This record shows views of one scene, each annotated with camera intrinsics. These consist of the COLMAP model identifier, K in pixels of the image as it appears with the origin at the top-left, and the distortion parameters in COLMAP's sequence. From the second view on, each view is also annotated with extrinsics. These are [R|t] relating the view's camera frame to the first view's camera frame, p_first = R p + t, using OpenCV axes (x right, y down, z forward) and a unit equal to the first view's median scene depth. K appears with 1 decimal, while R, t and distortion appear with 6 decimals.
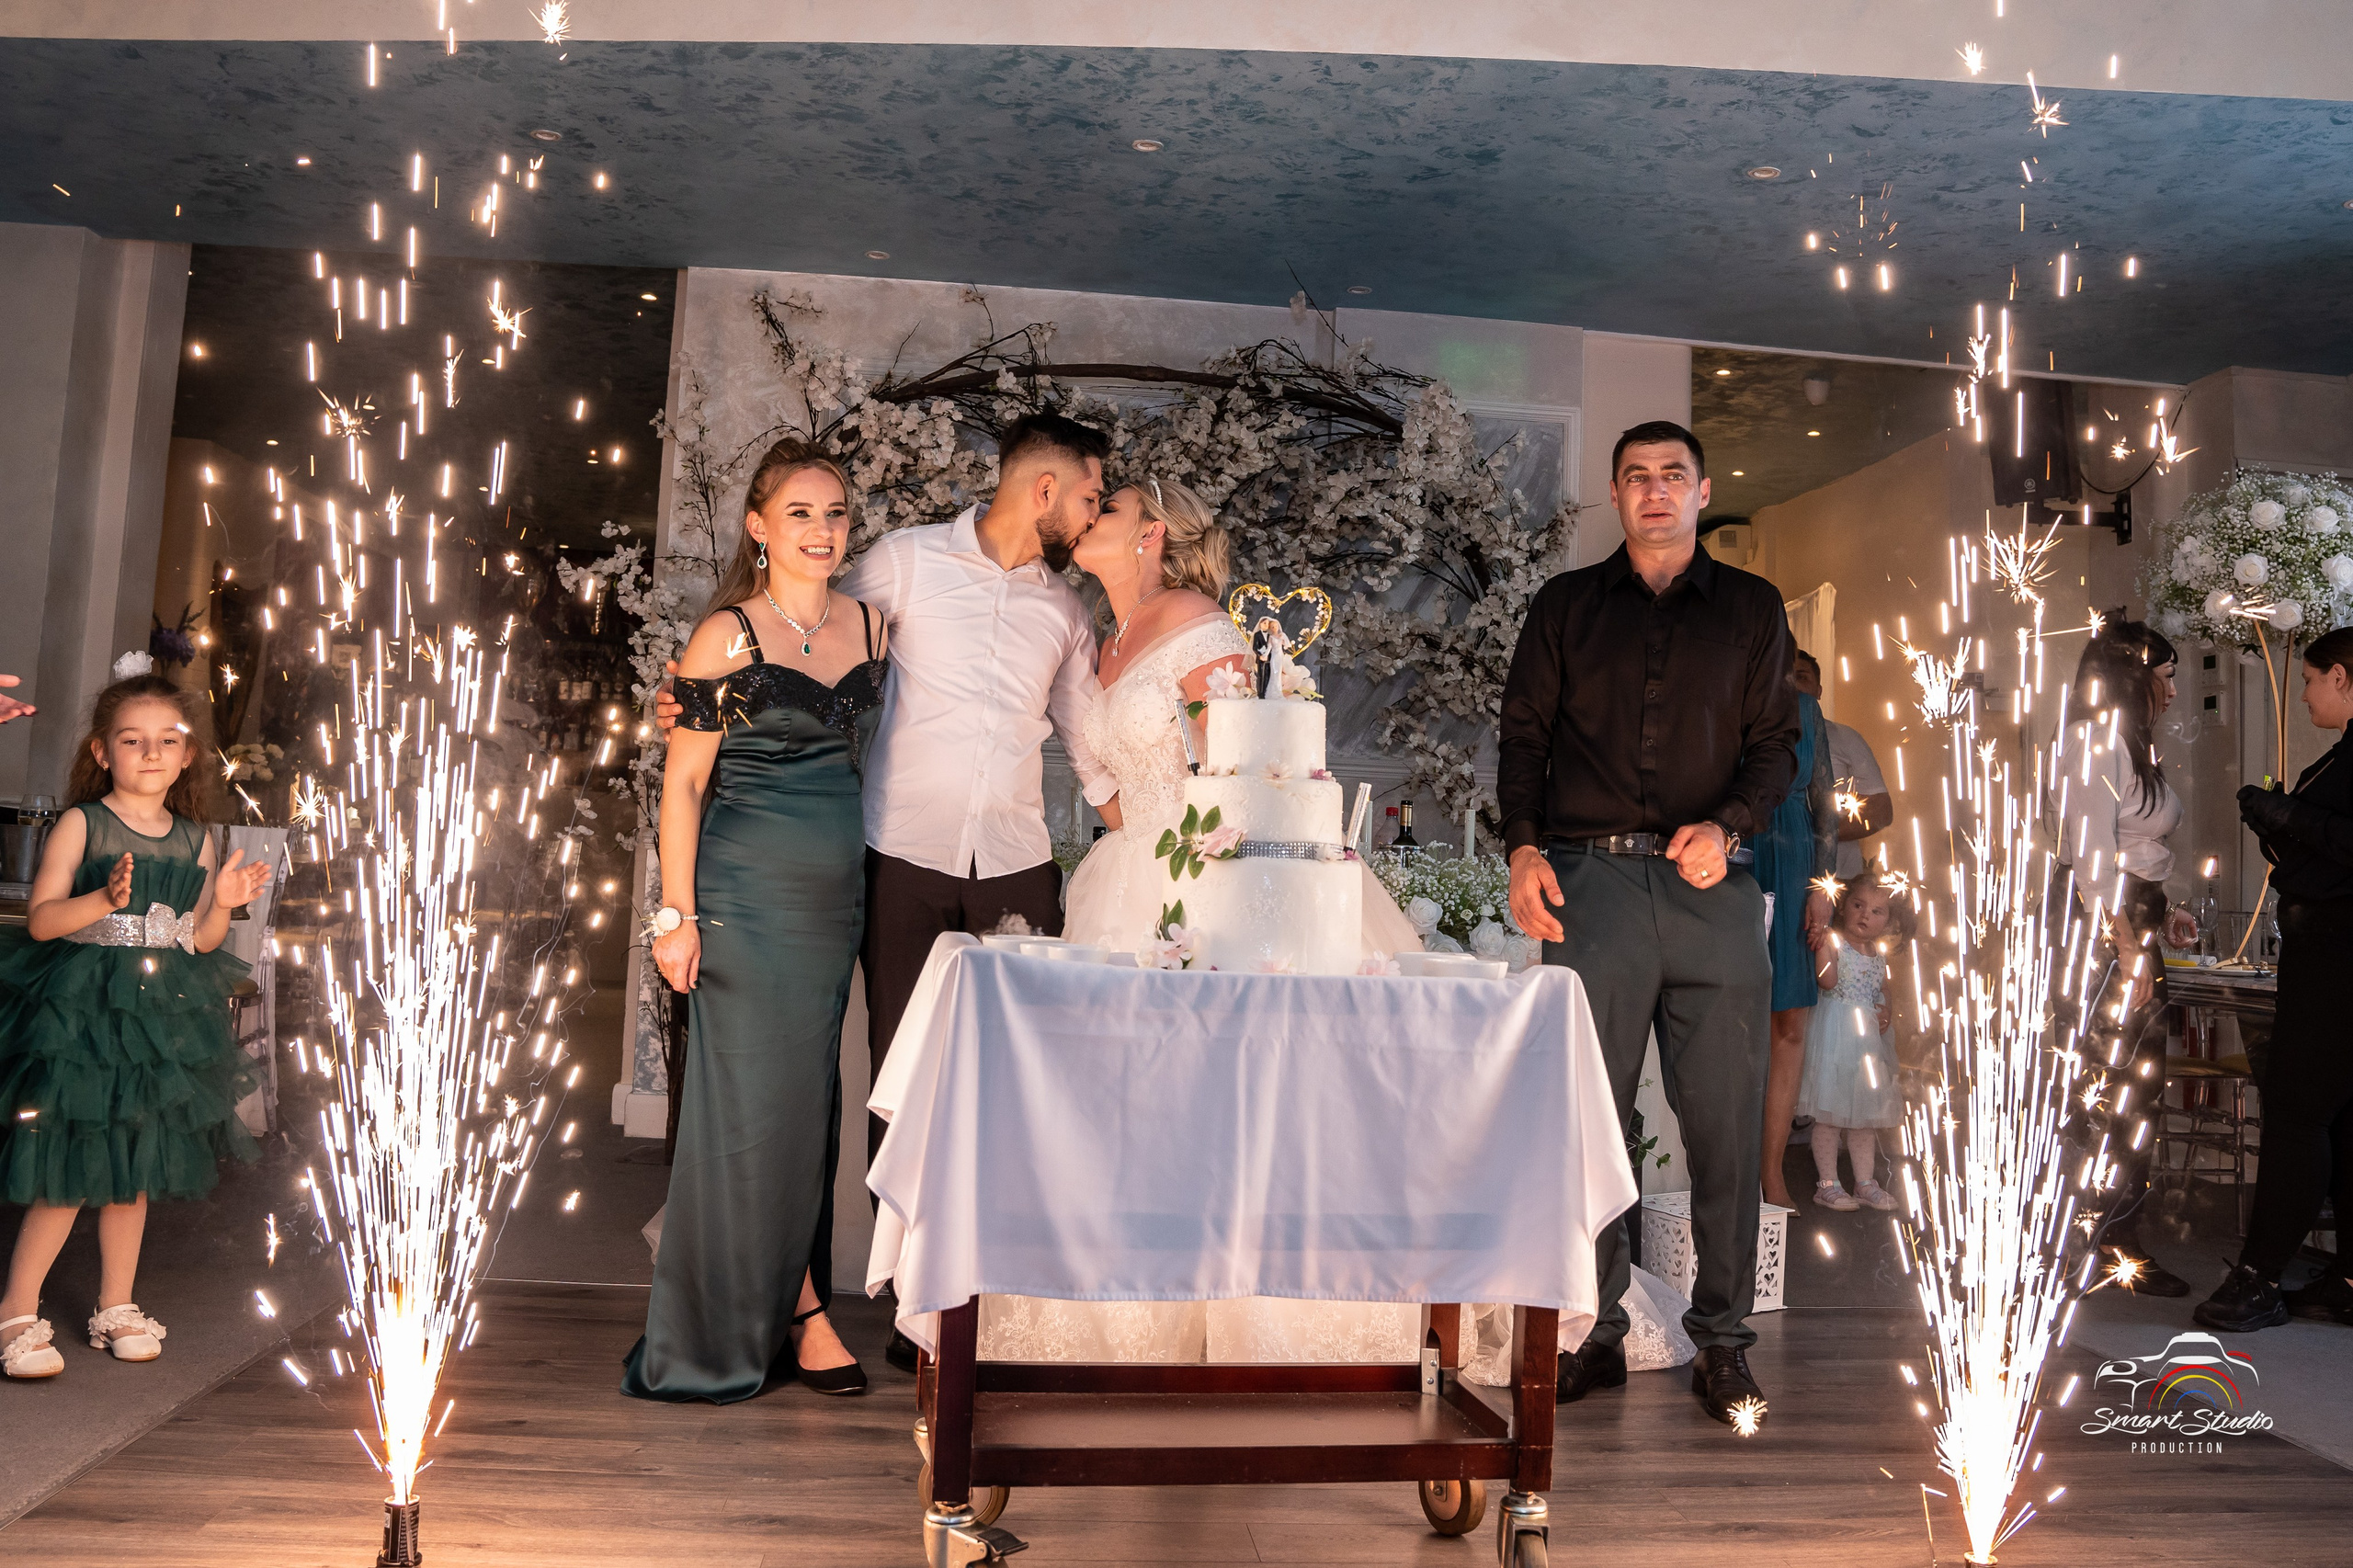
lens RADIAL K [[1973.5, 0, 1176.2], [0, 1973.5, 778.8], [0, 0, 1]] dist [-0.003768, -0.000478]
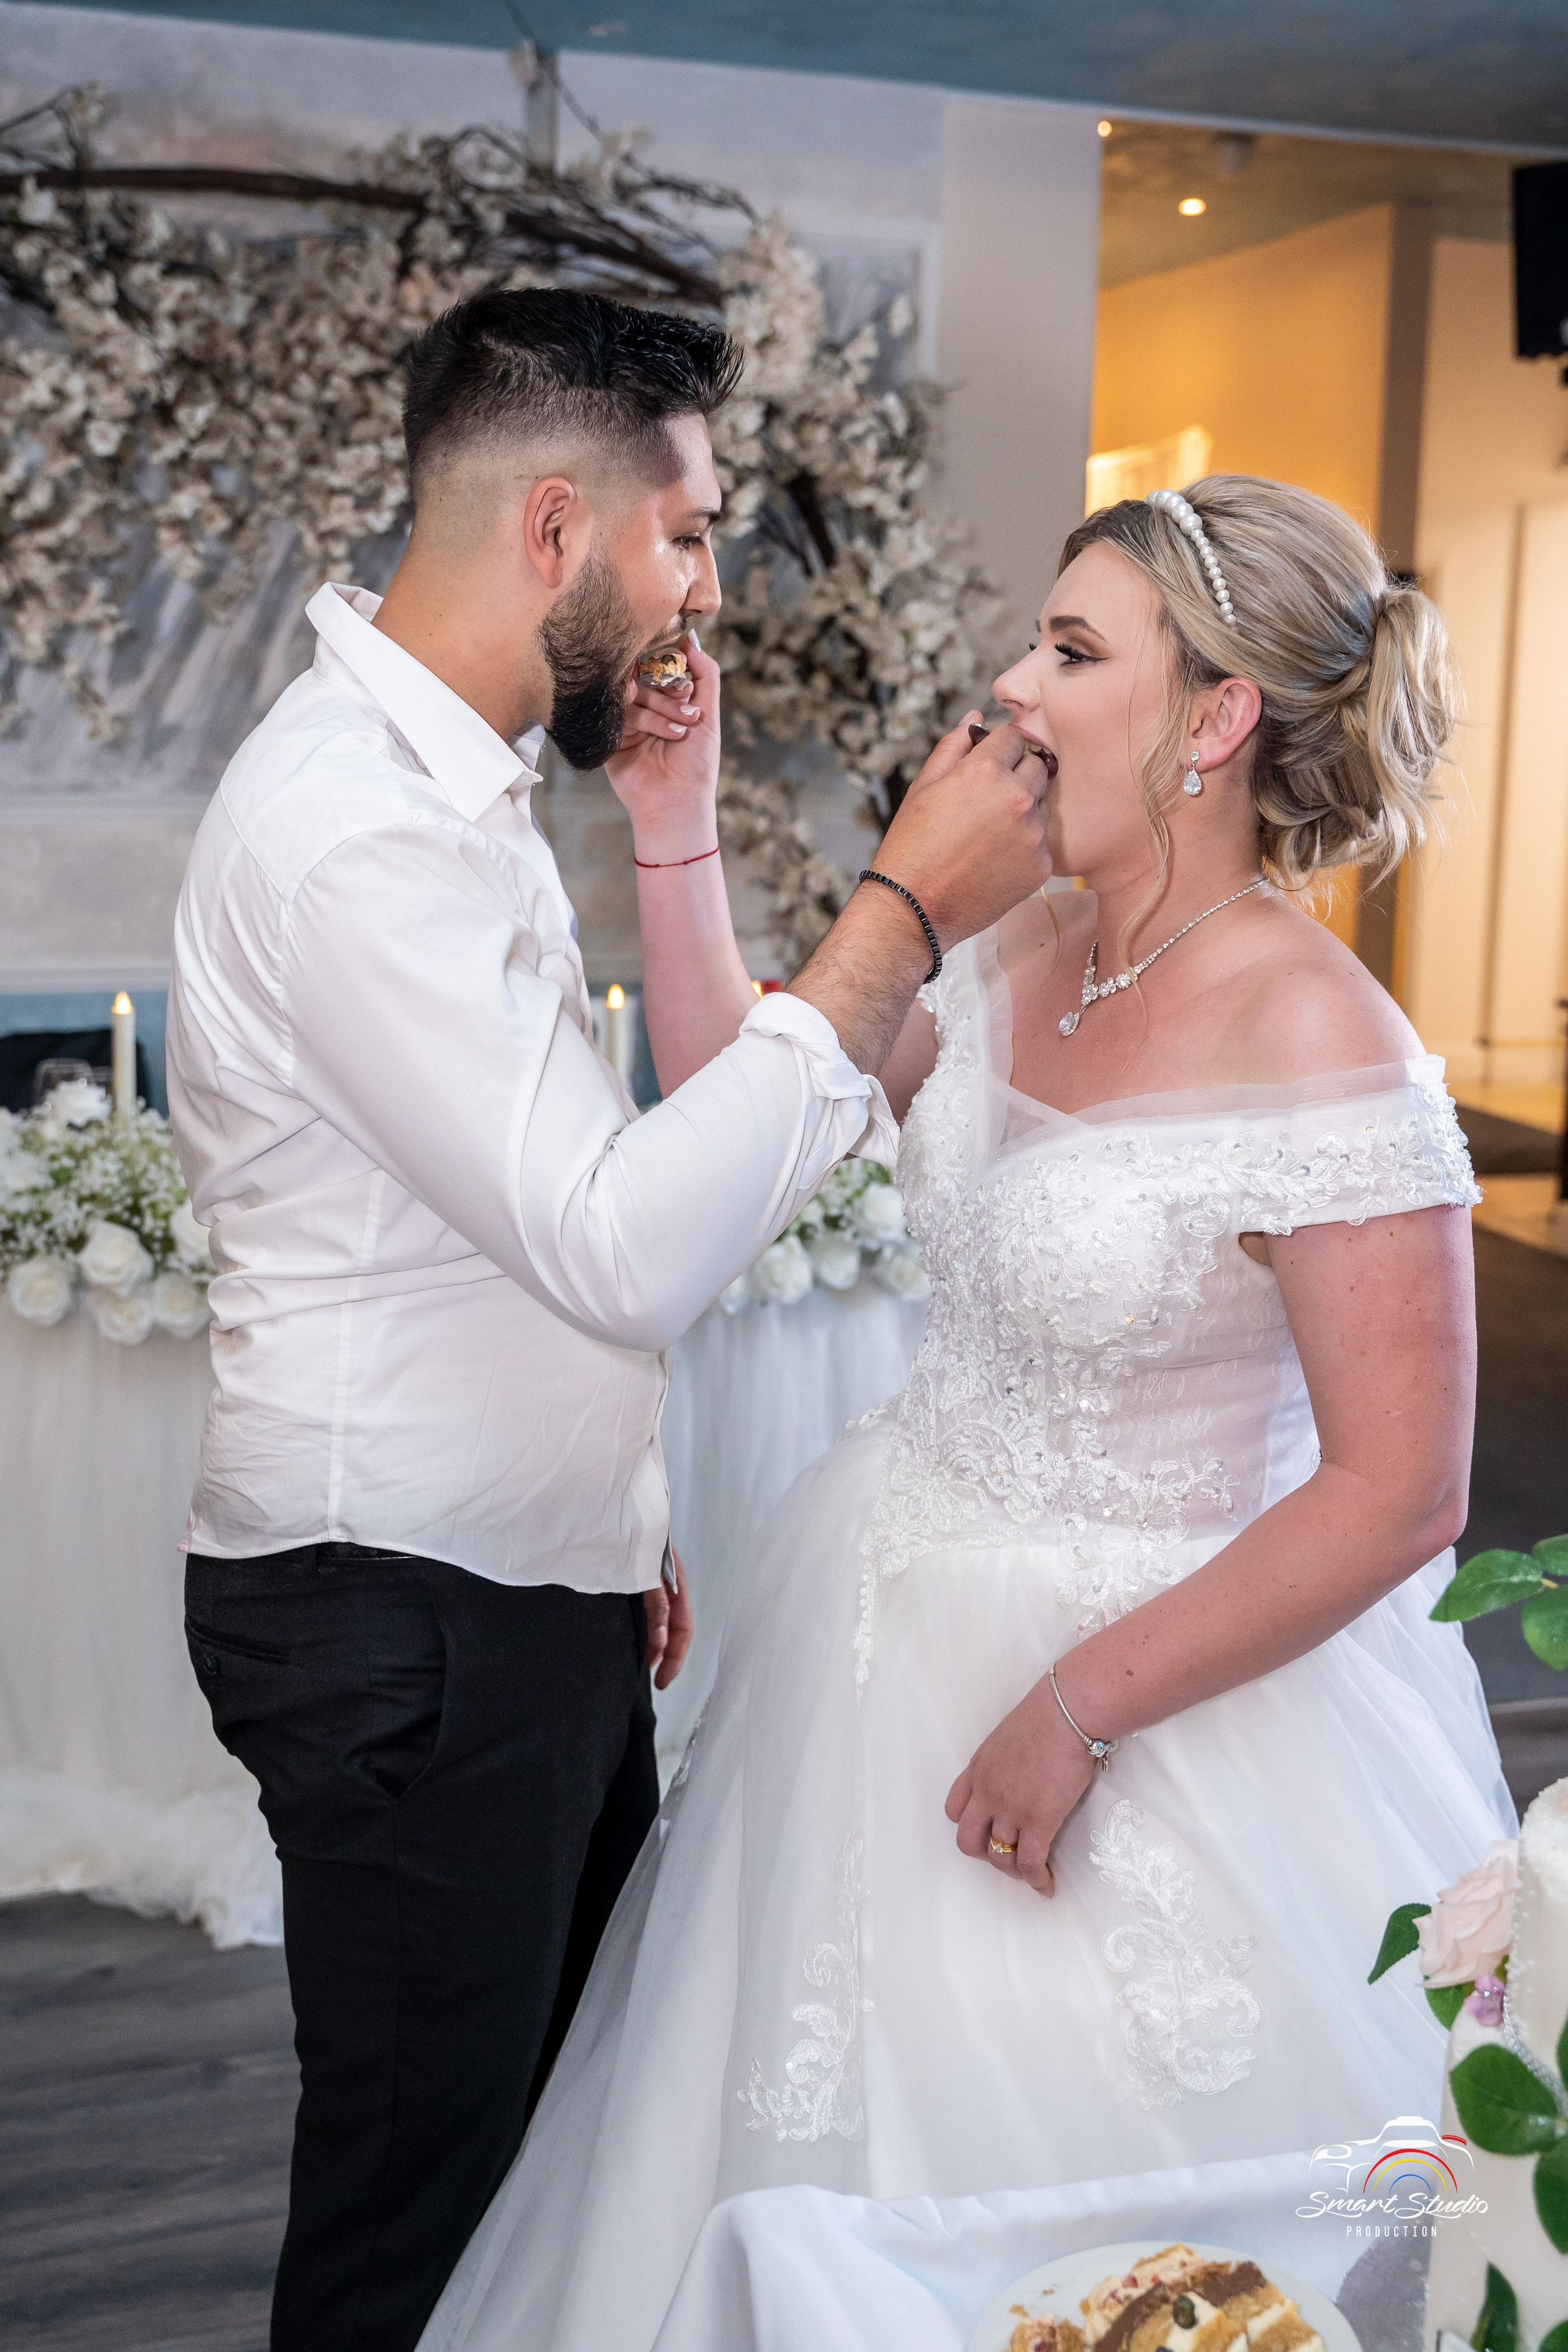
lens RADIAL K [[2577.7, 0, 651.7], [0, 2577.7, 1113.5], [0, 0, 1]] dist [0.044940, 0.000000]
pose [[0.978019, -0.067938, 0.197138, -0.077265], [0.023127, 0.974942, 0.221252, -0.105629], [-0.207230, -0.211829, 0.955083, 0.177526]]
